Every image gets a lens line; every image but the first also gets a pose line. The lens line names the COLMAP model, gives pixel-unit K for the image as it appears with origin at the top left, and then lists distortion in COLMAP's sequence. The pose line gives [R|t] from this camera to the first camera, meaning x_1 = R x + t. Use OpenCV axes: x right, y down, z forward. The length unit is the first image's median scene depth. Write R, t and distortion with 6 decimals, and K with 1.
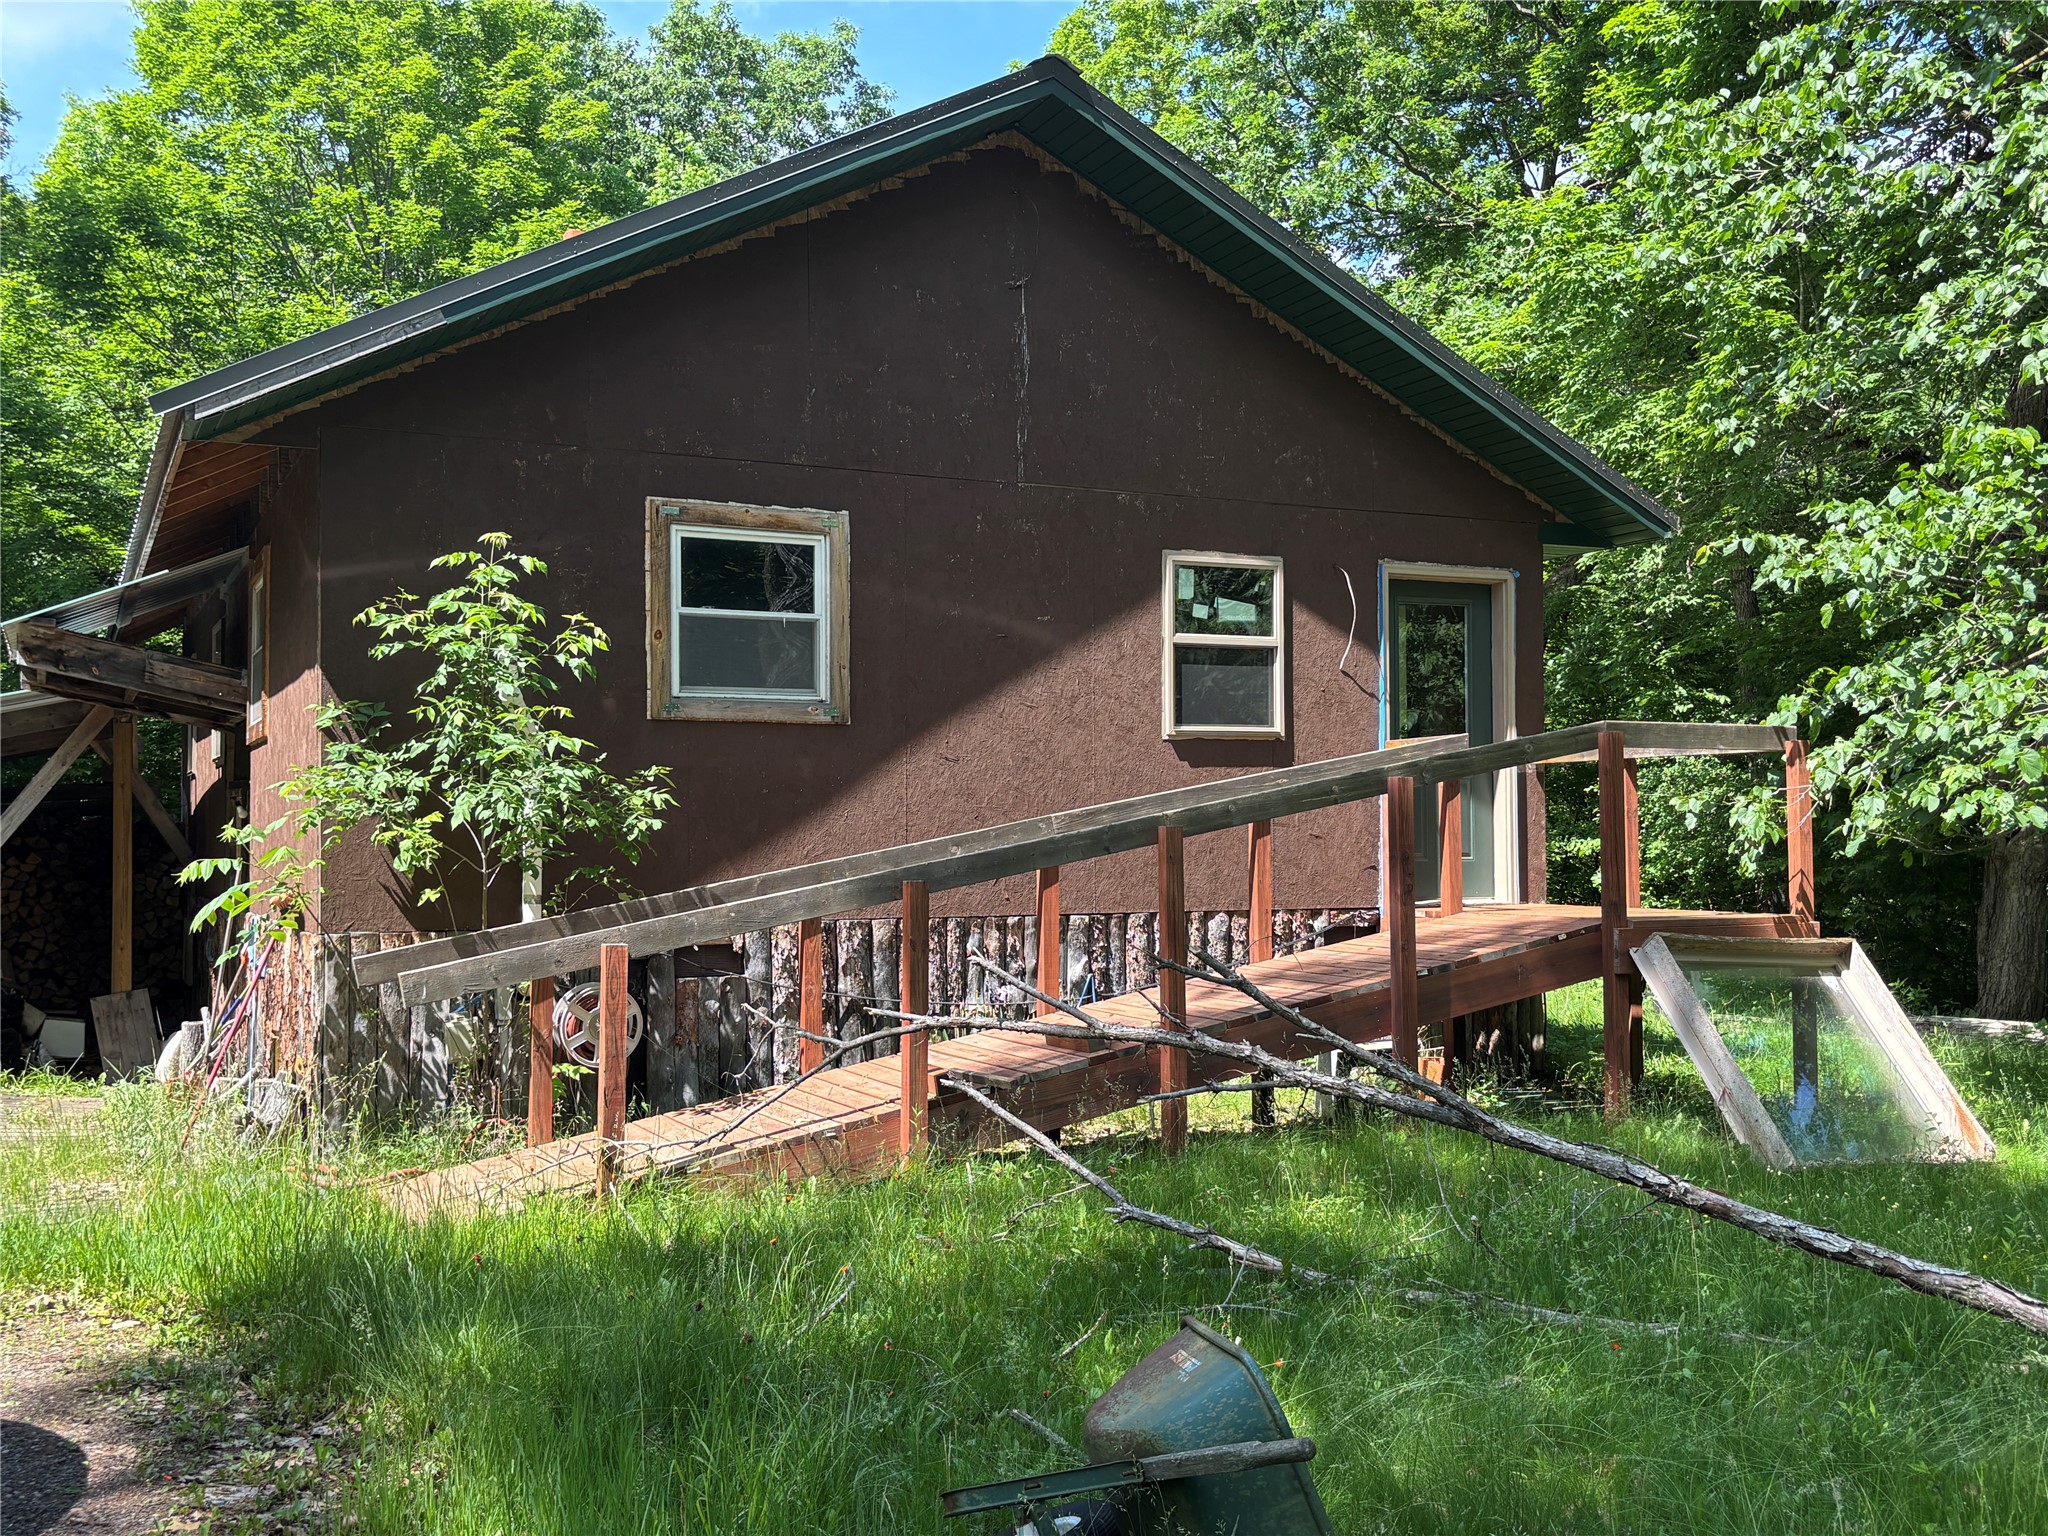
lens RADIAL K [[1969.8, 0, 1021.0], [0, 1969.8, 771.9], [0, 0, 1]] dist [0.041239, 0.000000]
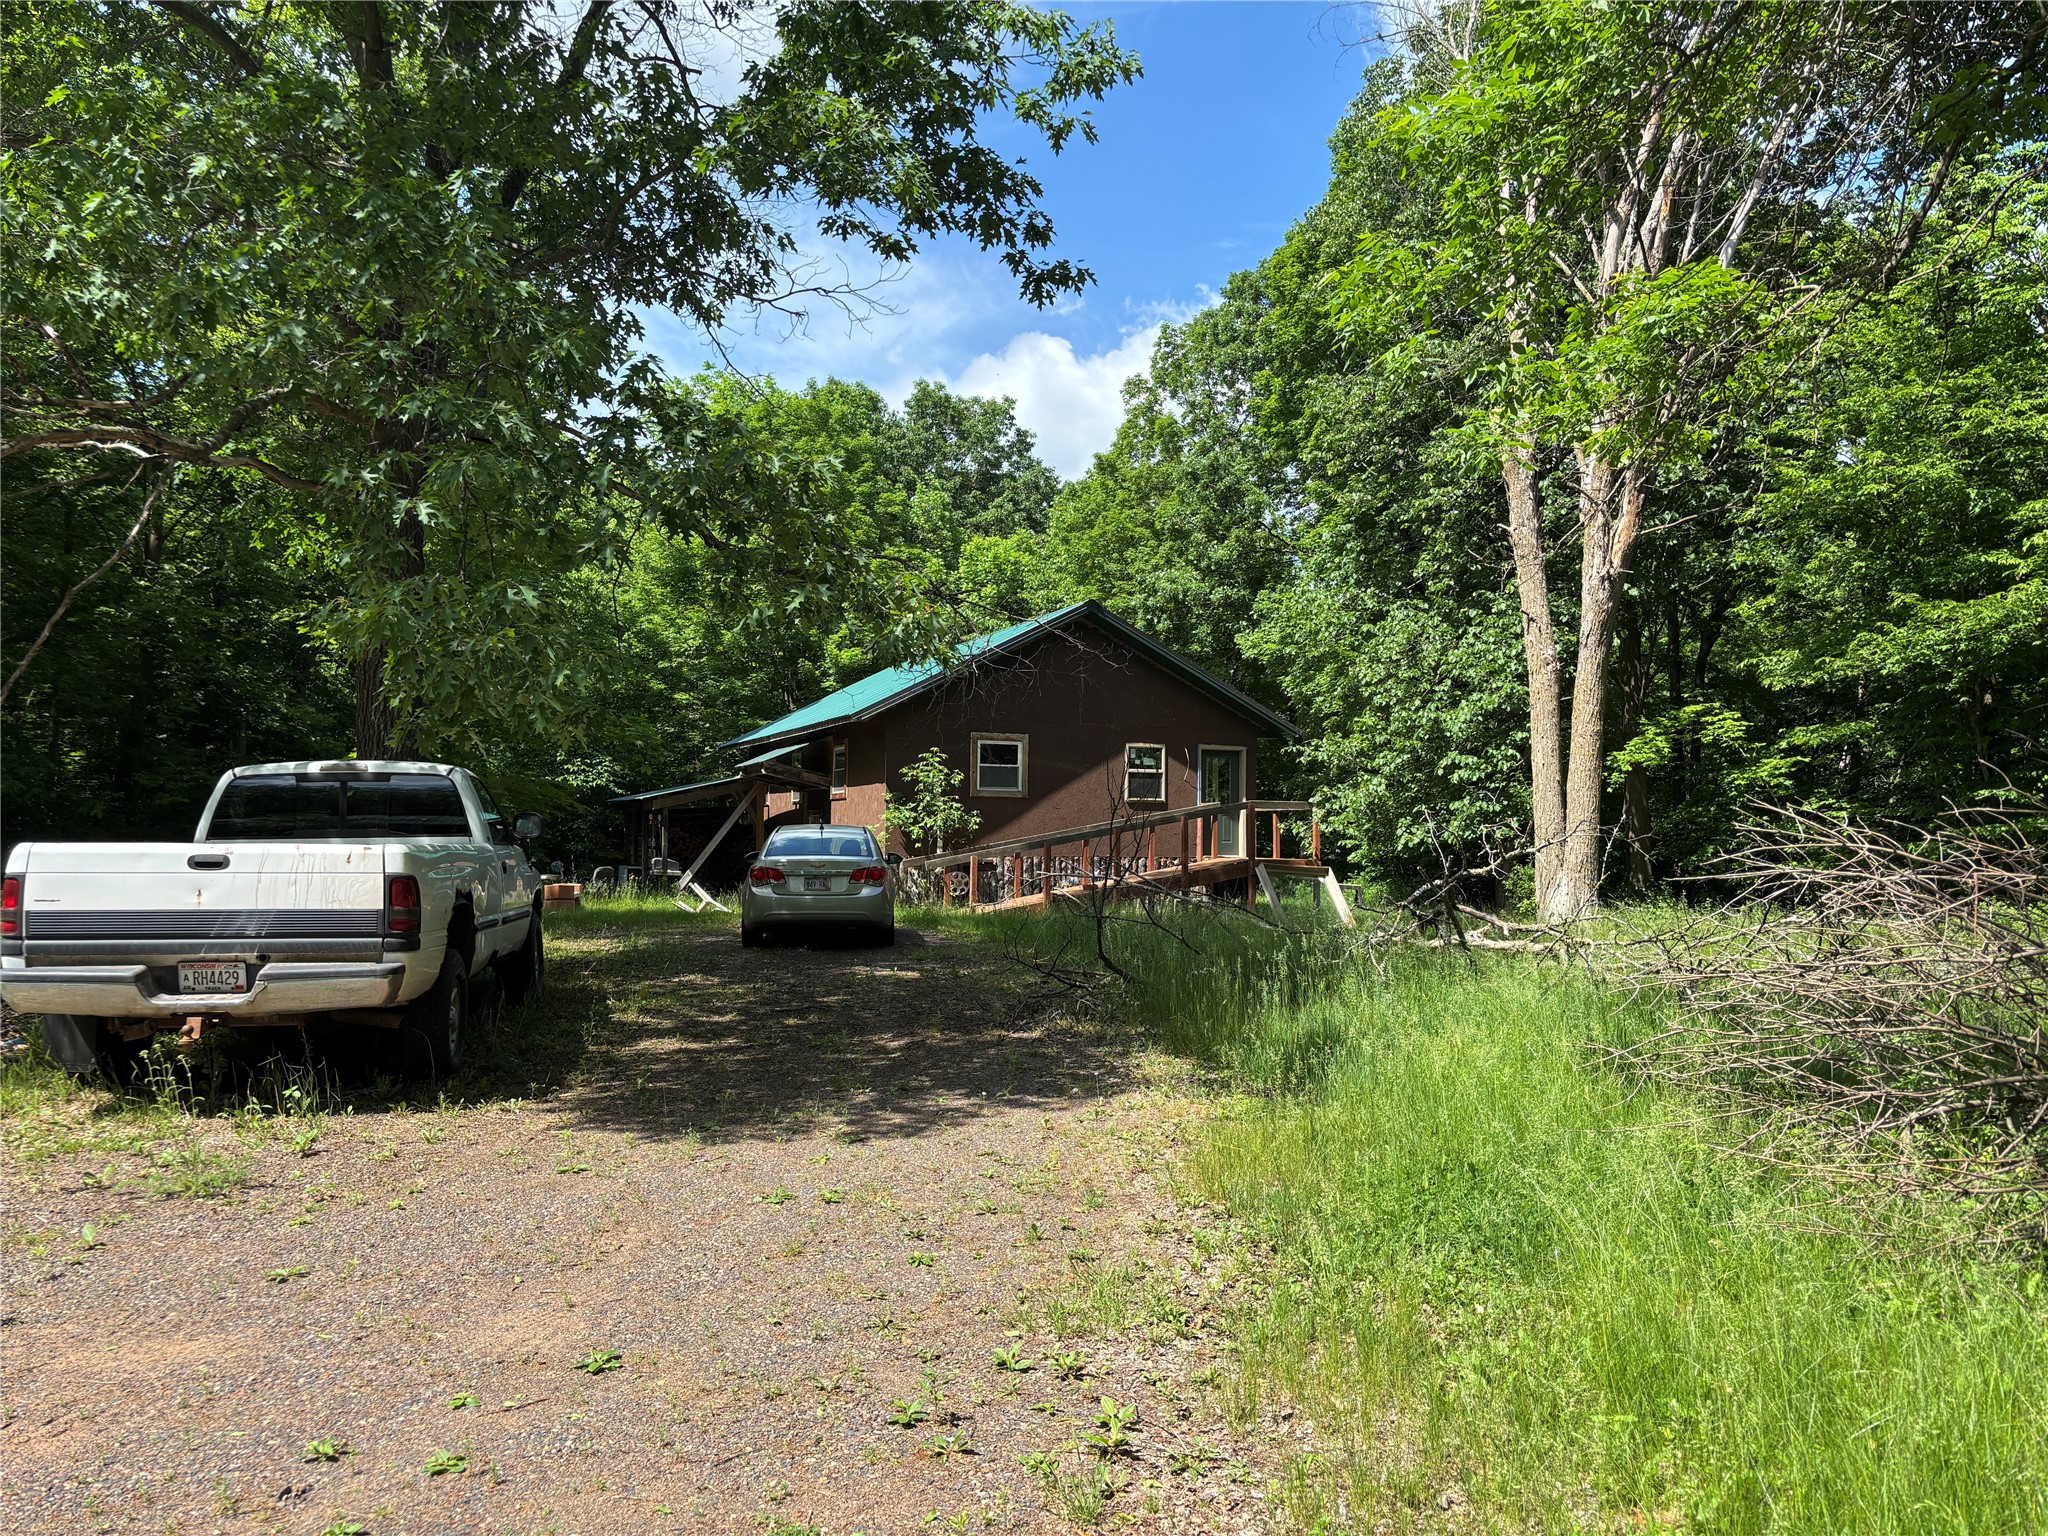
lens RADIAL K [[1545.7, 0, 1024.7], [0, 1545.7, 770.6], [0, 0, 1]] dist [0.036679, -0.034169]
pose [[0.997959, 0.008069, -0.063345, 0.075131], [-0.008997, 0.999856, -0.014378, -0.033053], [0.063220, 0.014918, 0.997888, -1.654112]]
